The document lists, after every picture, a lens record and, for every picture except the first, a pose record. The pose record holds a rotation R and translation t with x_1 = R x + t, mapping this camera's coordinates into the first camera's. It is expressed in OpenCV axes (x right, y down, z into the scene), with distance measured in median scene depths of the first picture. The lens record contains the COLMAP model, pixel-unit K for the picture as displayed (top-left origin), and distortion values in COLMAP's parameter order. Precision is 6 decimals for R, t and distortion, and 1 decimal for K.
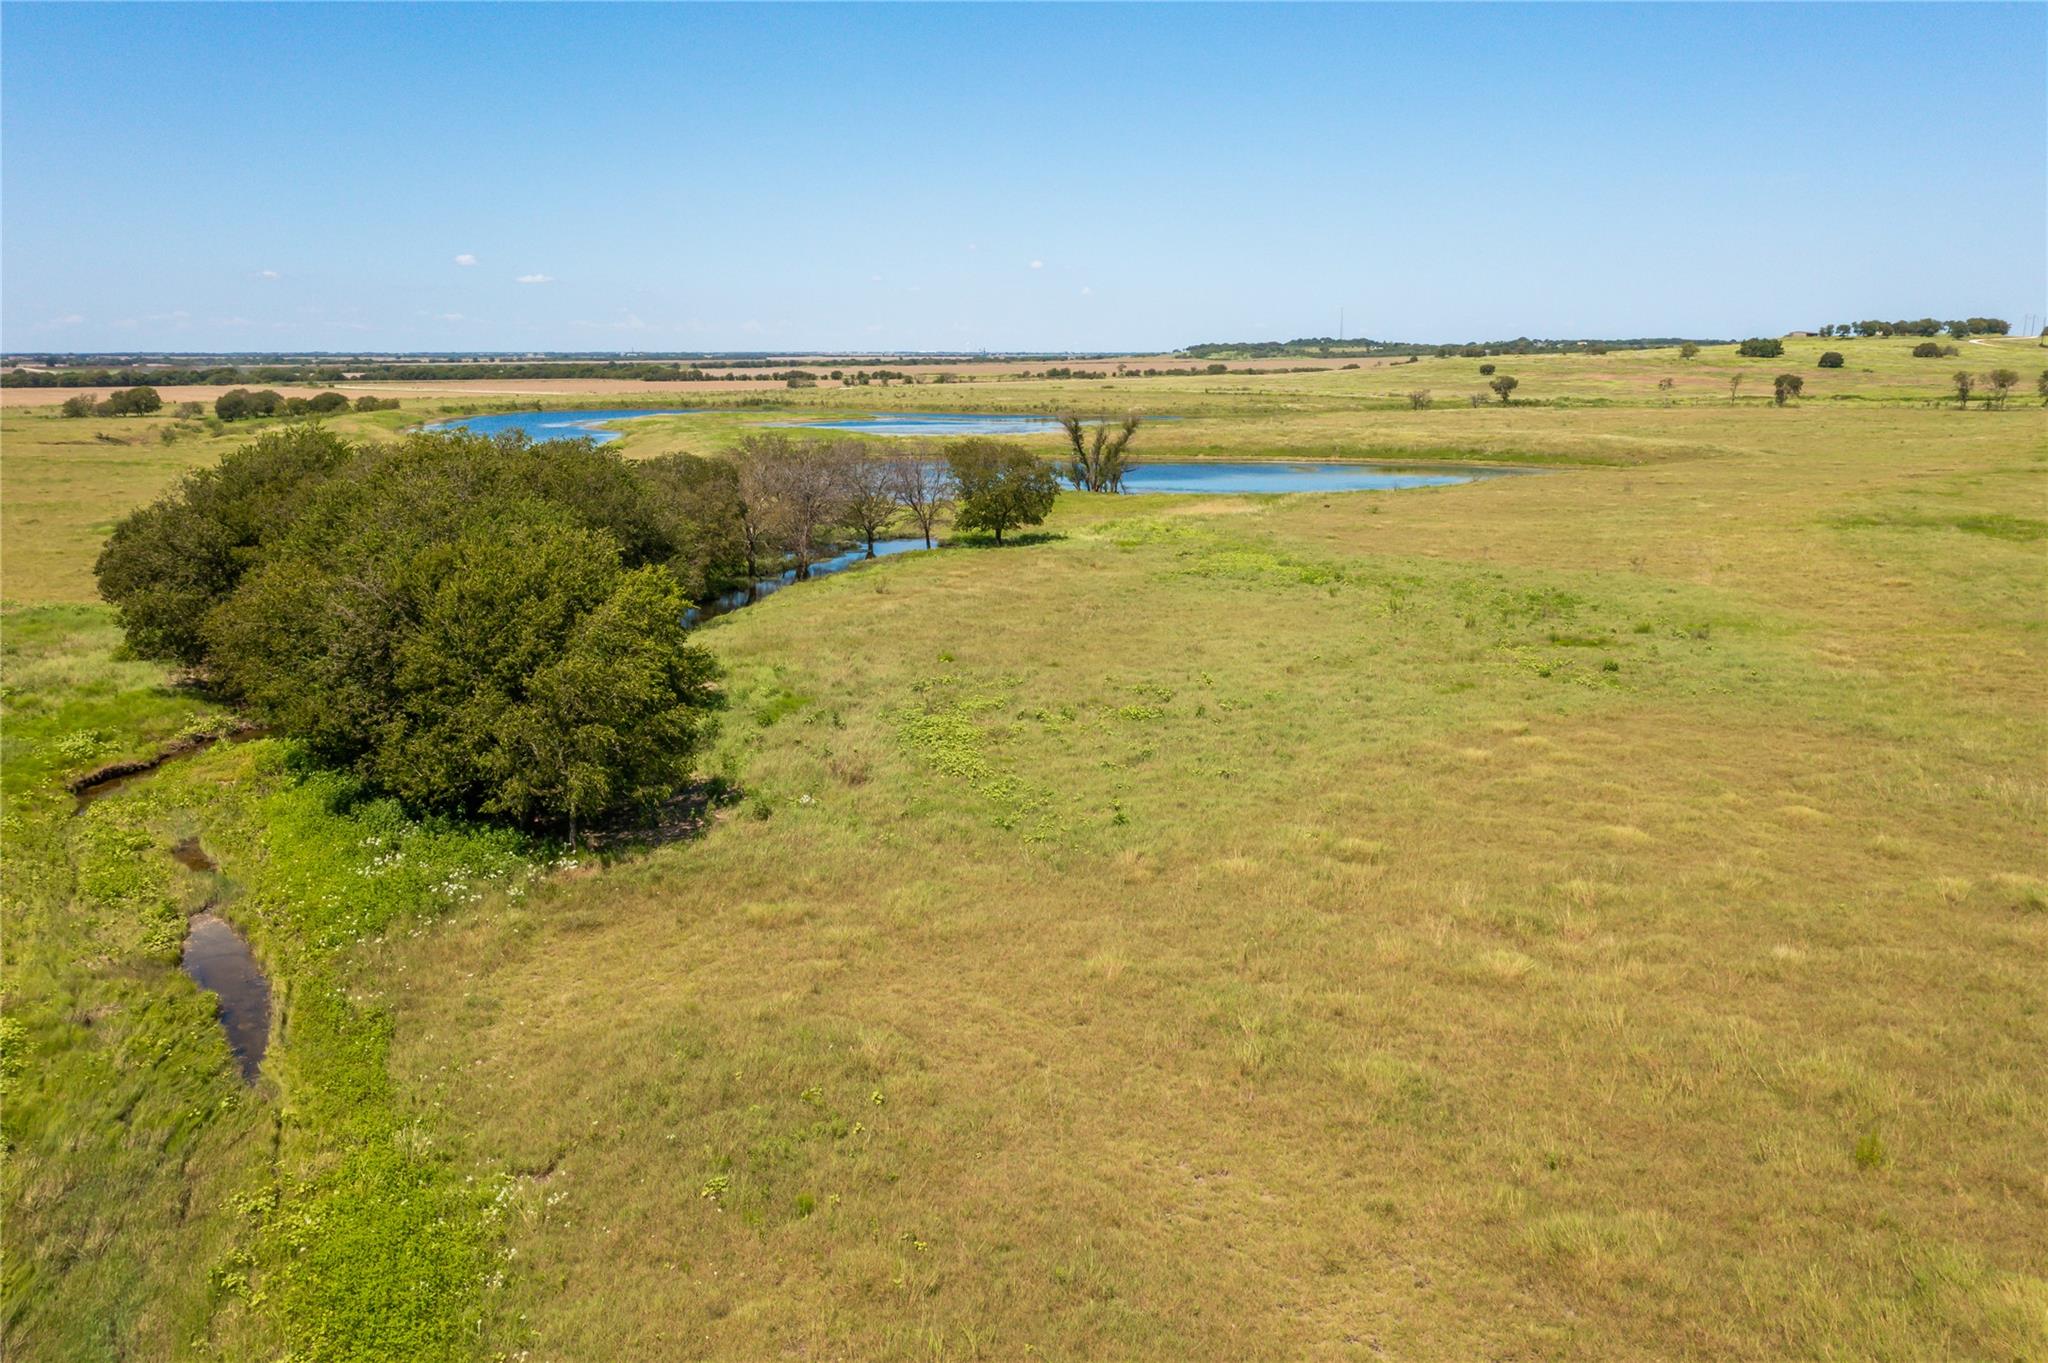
lens RADIAL K [[1604.1, 0, 1036.6], [0, 1604.1, 672.3], [0, 0, 1]] dist [-0.016454, 0.003631]
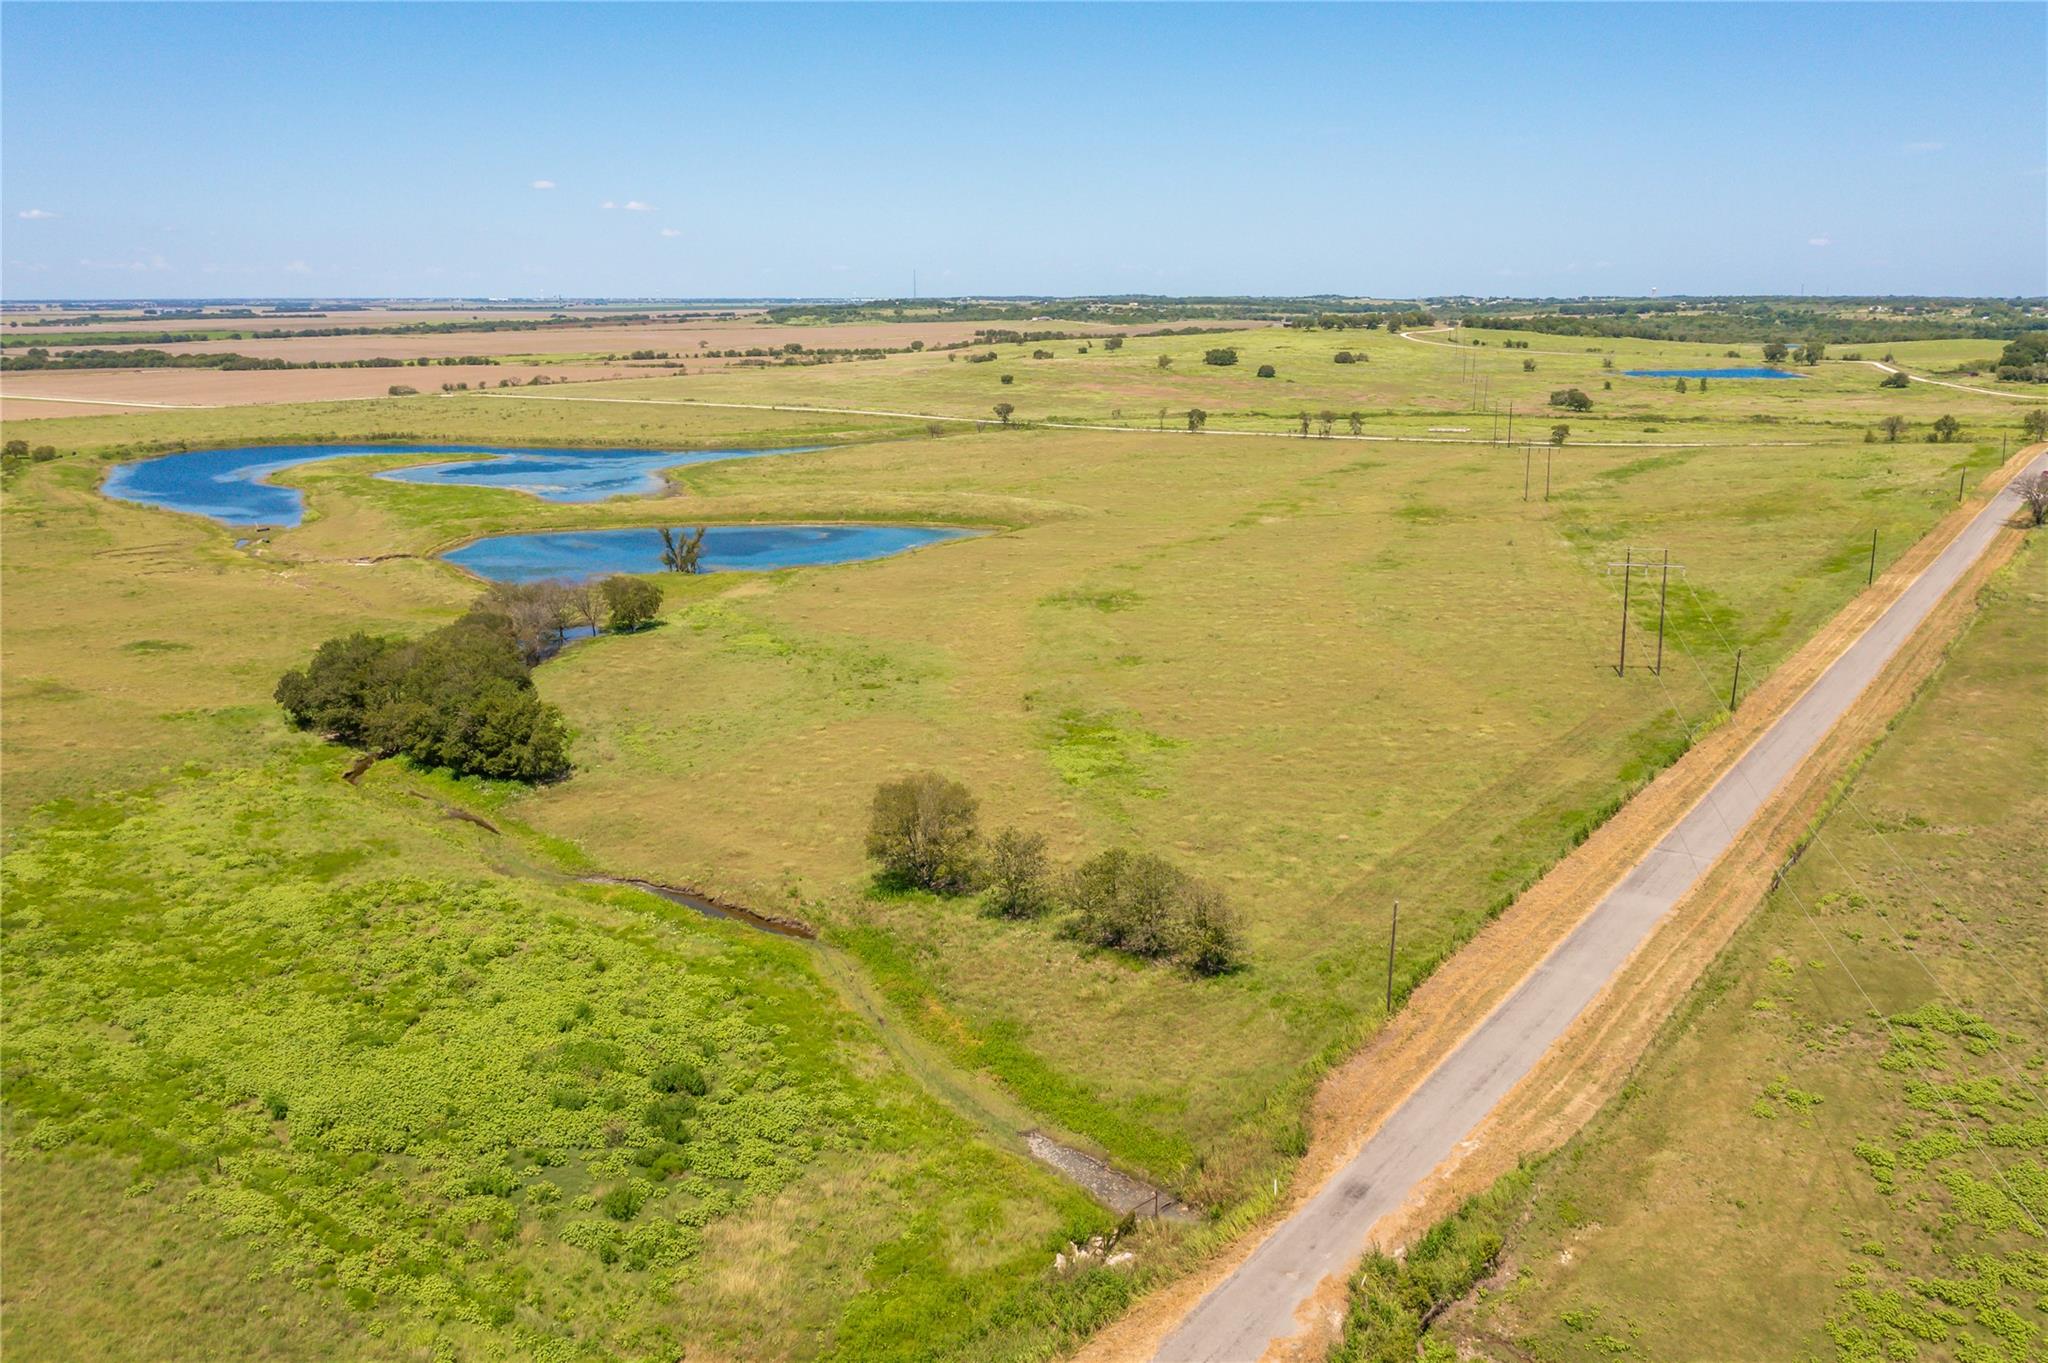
lens RADIAL K [[1624.1, 0, 1024.0], [0, 1624.1, 681.5], [0, 0, 1]] dist [-0.015755, 0.015499]
pose [[0.971102, -0.058920, 0.231279, -0.038462], [0.049321, 0.997673, 0.047074, -0.164442], [-0.233515, -0.034306, 0.971748, -1.929435]]
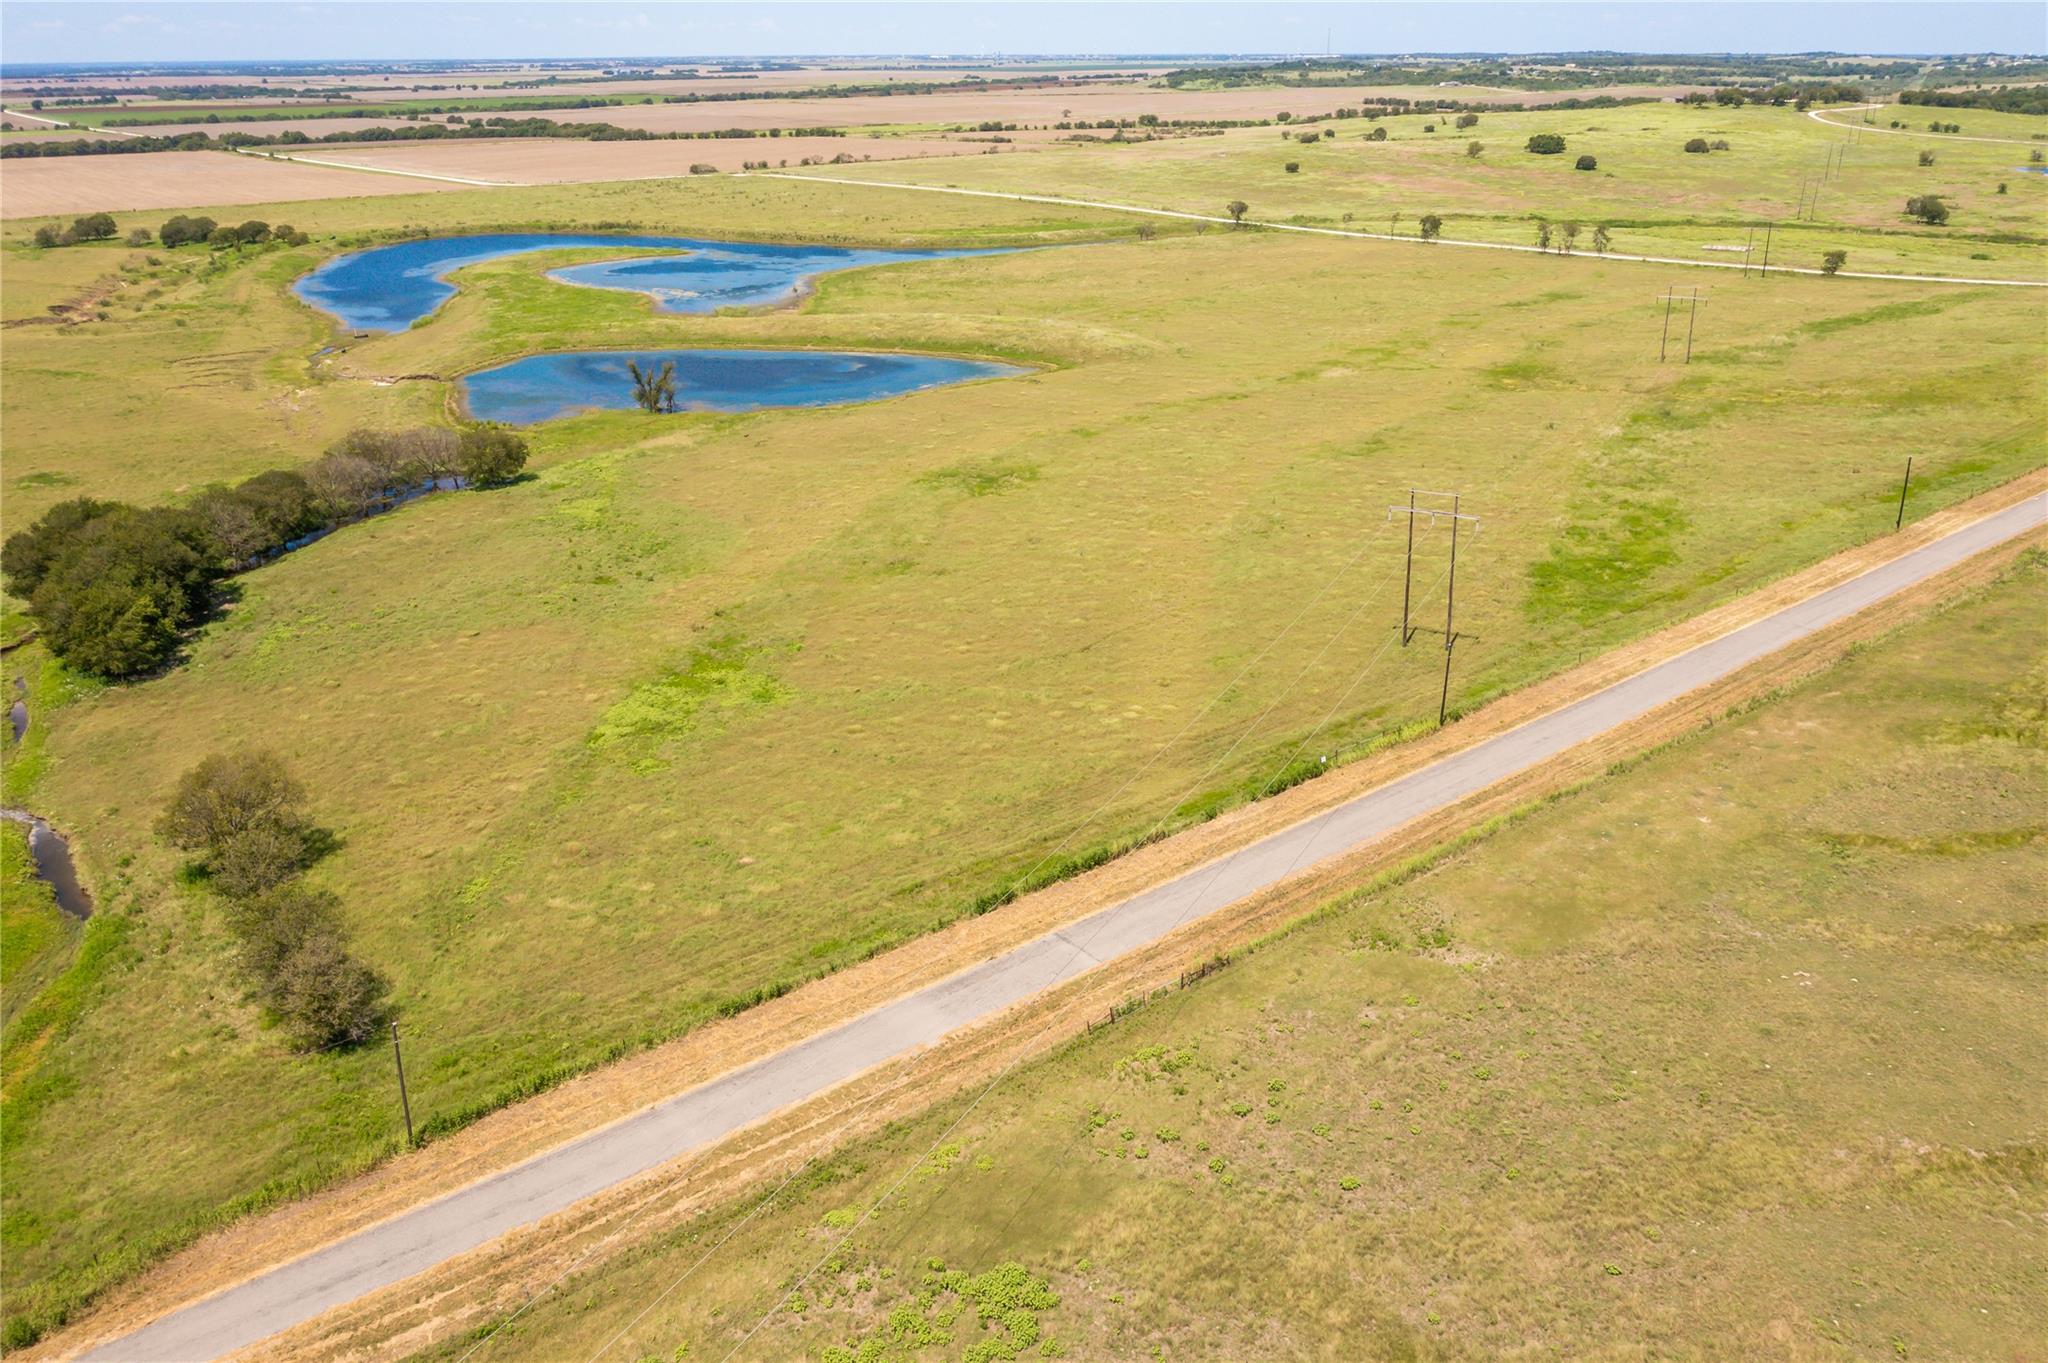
lens RADIAL K [[1633.8, 0, 1024.0], [0, 1633.8, 681.5], [0, 0, 1]] dist [-0.019677, 0.008274]
pose [[0.999468, 0.002466, -0.032522, 1.240824], [0.003310, 0.984319, 0.176365, -0.353908], [0.032447, -0.176379, 0.983787, -1.682438]]
